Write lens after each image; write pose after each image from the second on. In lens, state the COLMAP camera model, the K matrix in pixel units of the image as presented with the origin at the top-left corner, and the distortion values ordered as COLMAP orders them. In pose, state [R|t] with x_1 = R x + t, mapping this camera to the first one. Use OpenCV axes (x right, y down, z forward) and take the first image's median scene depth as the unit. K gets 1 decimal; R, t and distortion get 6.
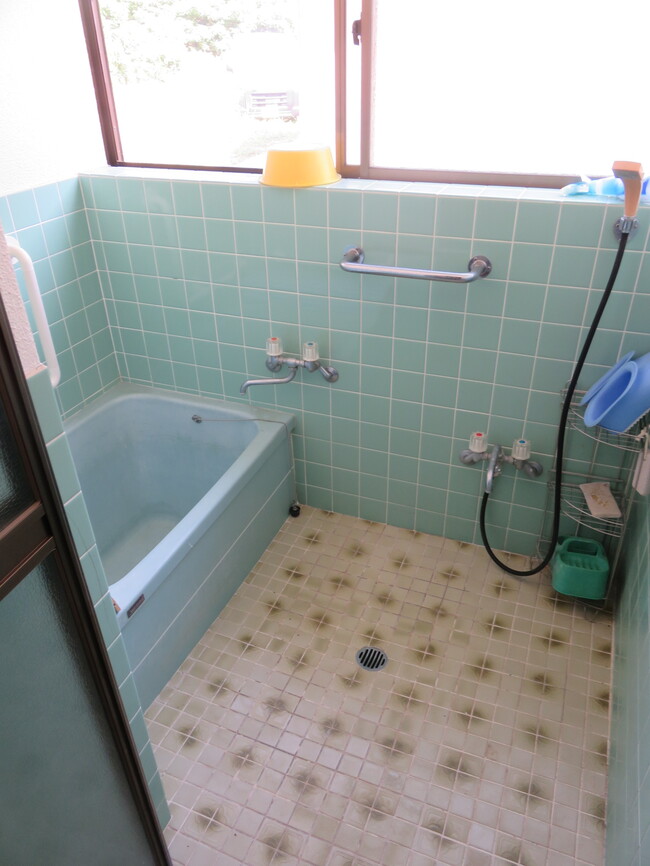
lens RADIAL K [[642.7, 0, 317.7], [0, 642.7, 425.2], [0, 0, 1]] dist [0.004668, 0.007643]
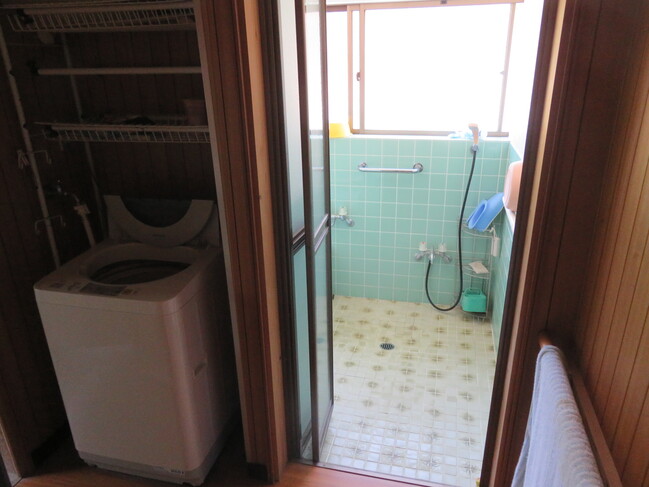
lens RADIAL K [[481.7, 0, 324.5], [0, 481.7, 243.5], [0, 0, 1]] dist [0.004668, 0.007643]
pose [[0.988062, -0.047286, 0.146622, -0.331110], [0.072988, 0.981821, -0.175213, 0.286652], [-0.135672, 0.183823, 0.973551, -0.573249]]
